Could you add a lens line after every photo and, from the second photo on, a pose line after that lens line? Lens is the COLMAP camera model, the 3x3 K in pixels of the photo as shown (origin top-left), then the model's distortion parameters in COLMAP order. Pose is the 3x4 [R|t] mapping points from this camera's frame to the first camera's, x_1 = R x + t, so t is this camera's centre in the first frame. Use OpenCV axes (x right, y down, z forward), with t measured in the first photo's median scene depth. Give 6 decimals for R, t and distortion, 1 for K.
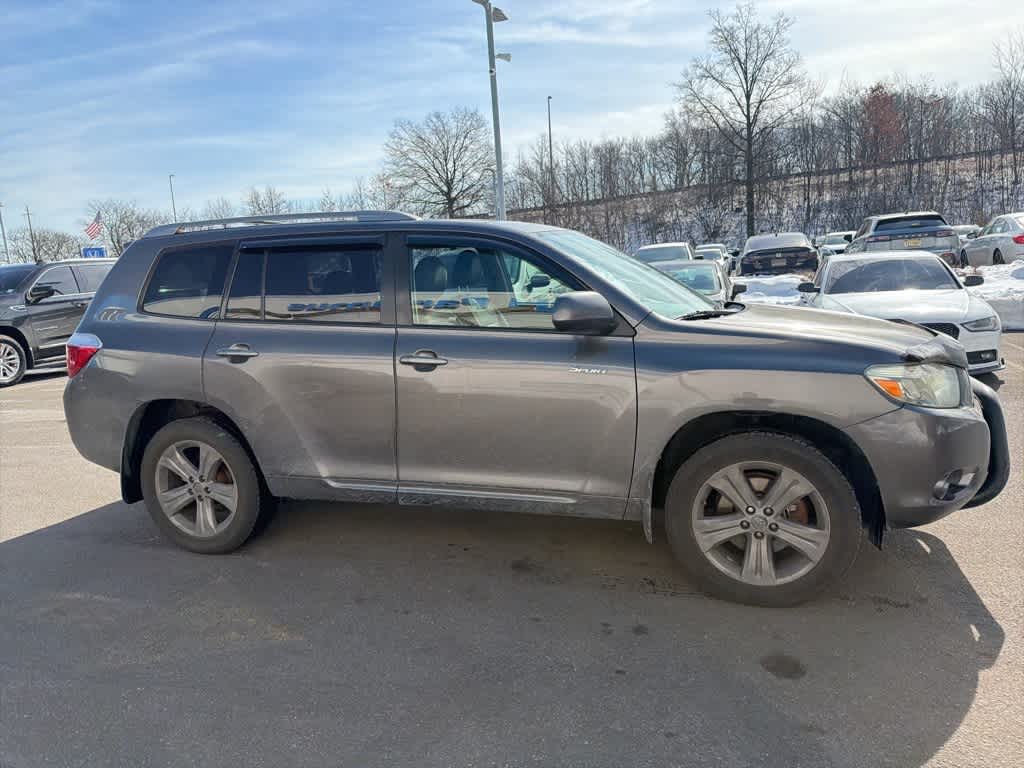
lens RADIAL K [[709.1, 0, 515.4], [0, 709.1, 386.3], [0, 0, 1]] dist [0.038328, -0.051068]
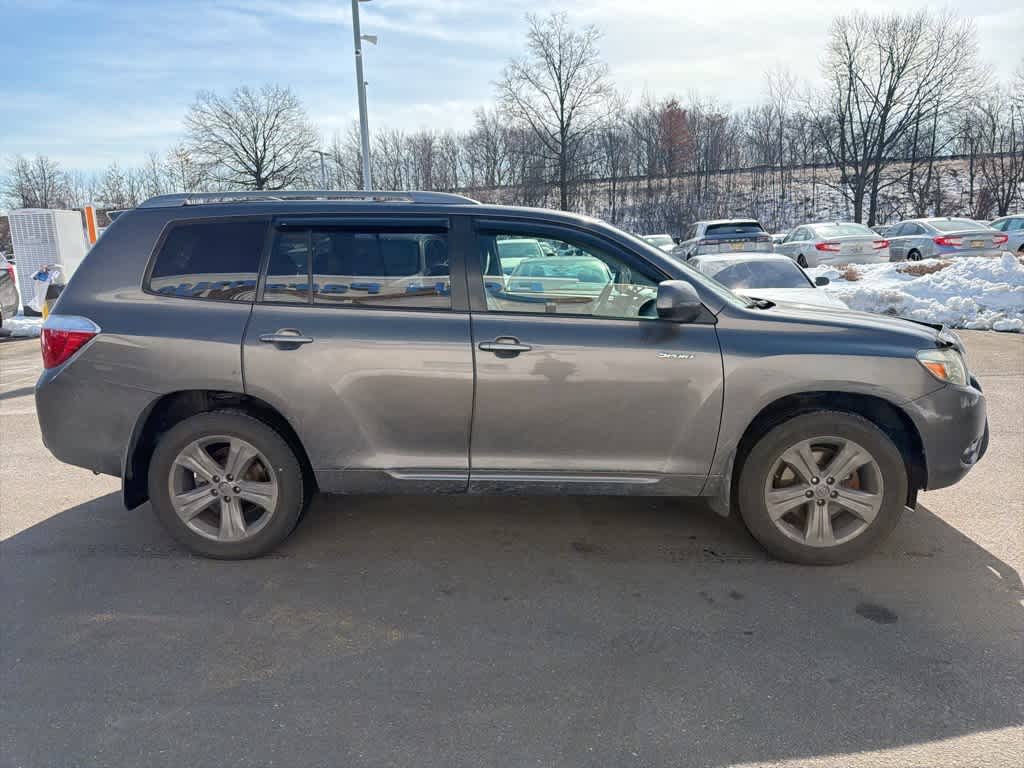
lens RADIAL K [[710.6, 0, 514.0], [0, 710.6, 381.6], [0, 0, 1]] dist [0.037757, -0.046413]
pose [[0.966297, -0.011379, 0.257178, -0.318573], [0.010365, 0.999932, 0.005299, 0.006242], [-0.257221, -0.002454, 0.966349, 0.029529]]
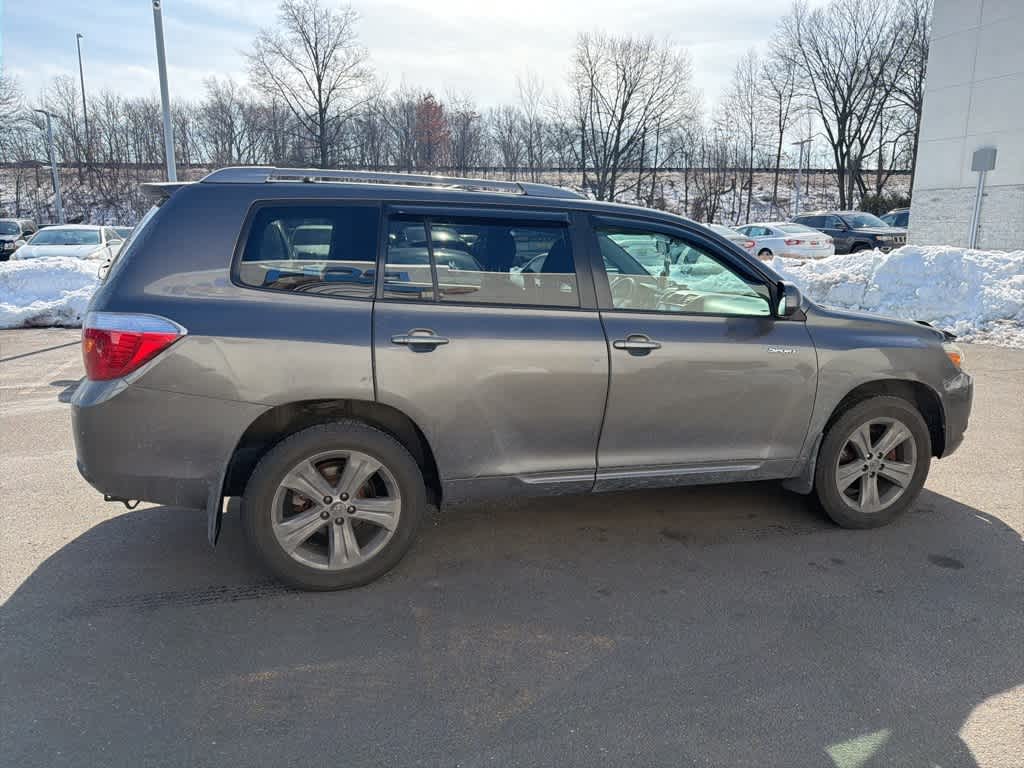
lens RADIAL K [[709.1, 0, 515.4], [0, 709.1, 386.3], [0, 0, 1]] dist [0.038328, -0.051068]
pose [[0.821451, -0.047853, 0.568268, -0.720352], [0.035141, 0.998827, 0.033313, -0.014731], [-0.569195, -0.007395, 0.822169, 0.230321]]
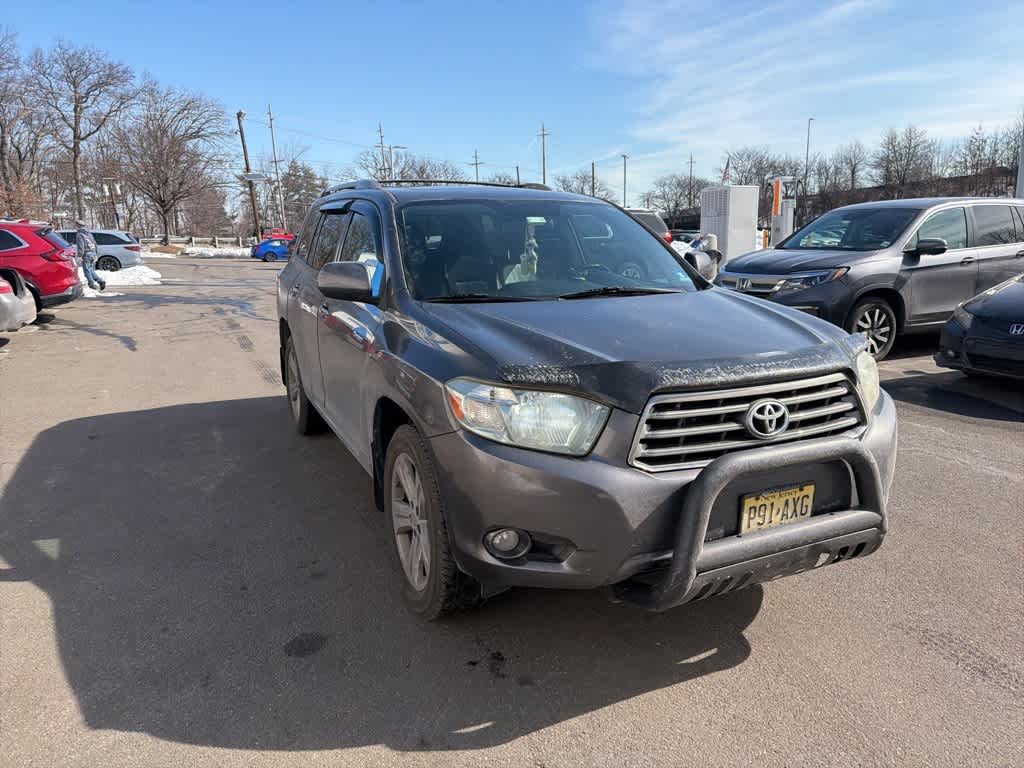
lens RADIAL K [[716.8, 0, 512.0], [0, 716.8, 384.0], [0, 0, 1]] dist [0.051913, -0.083048]
pose [[0.675616, 0.192976, -0.711550, 0.827162], [-0.145034, 0.981065, 0.128360, -0.097821], [0.722847, 0.016477, 0.690811, 0.332079]]
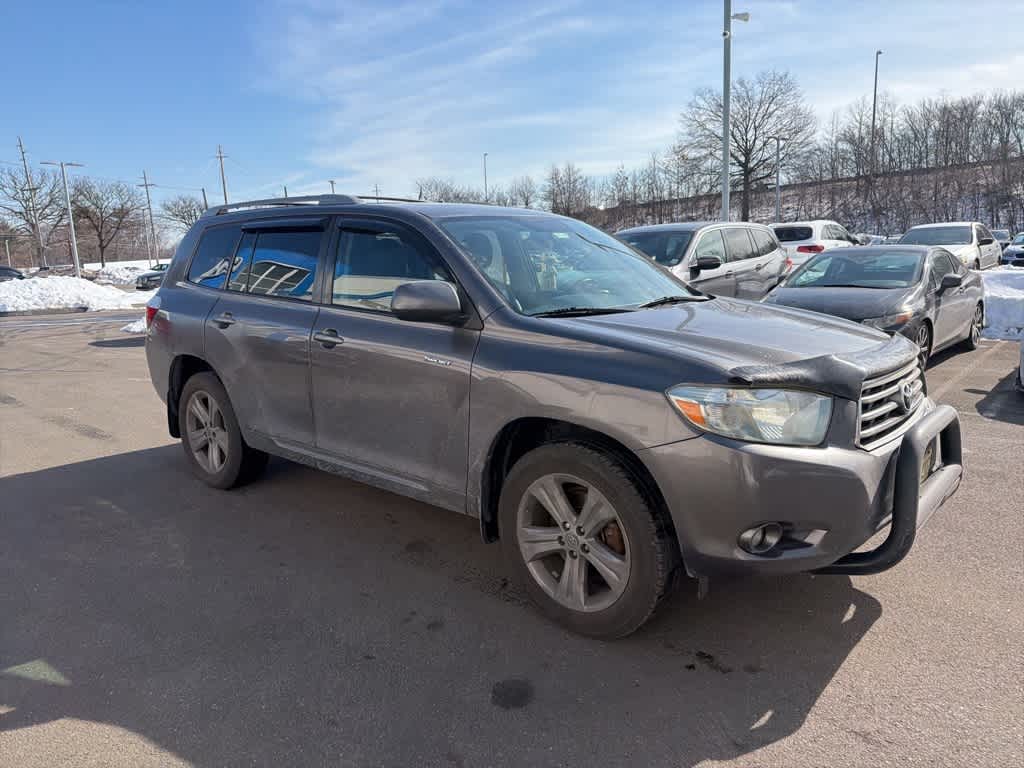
lens RADIAL K [[716.8, 0, 512.0], [0, 716.8, 384.0], [0, 0, 1]] dist [0.051913, -0.083048]
pose [[0.916647, 0.097354, -0.387661, 0.469451], [-0.086197, 0.995210, 0.046111, -0.034950], [0.390293, -0.008853, 0.920648, 0.093267]]
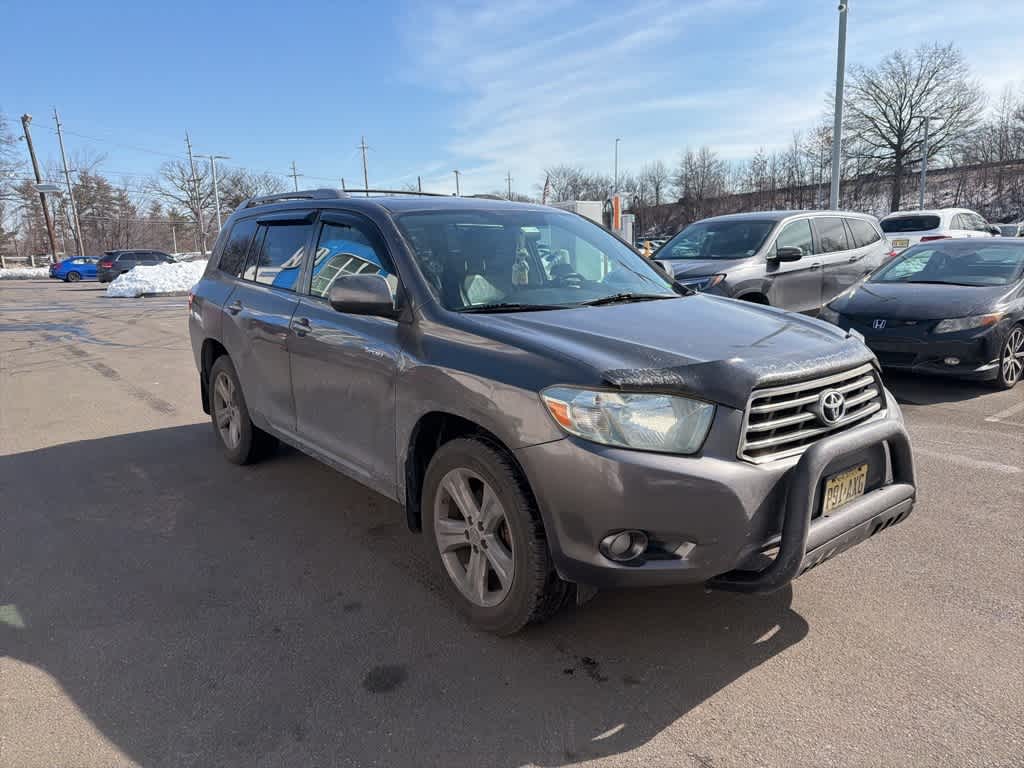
lens RADIAL K [[718.3, 0, 512.2], [0, 718.3, 388.6], [0, 0, 1]] dist [0.036189, -0.051812]
pose [[0.831456, 0.141463, -0.537280, 0.658855], [-0.113121, 0.989889, 0.085575, -0.063501], [0.543953, -0.010375, 0.839051, 0.190147]]
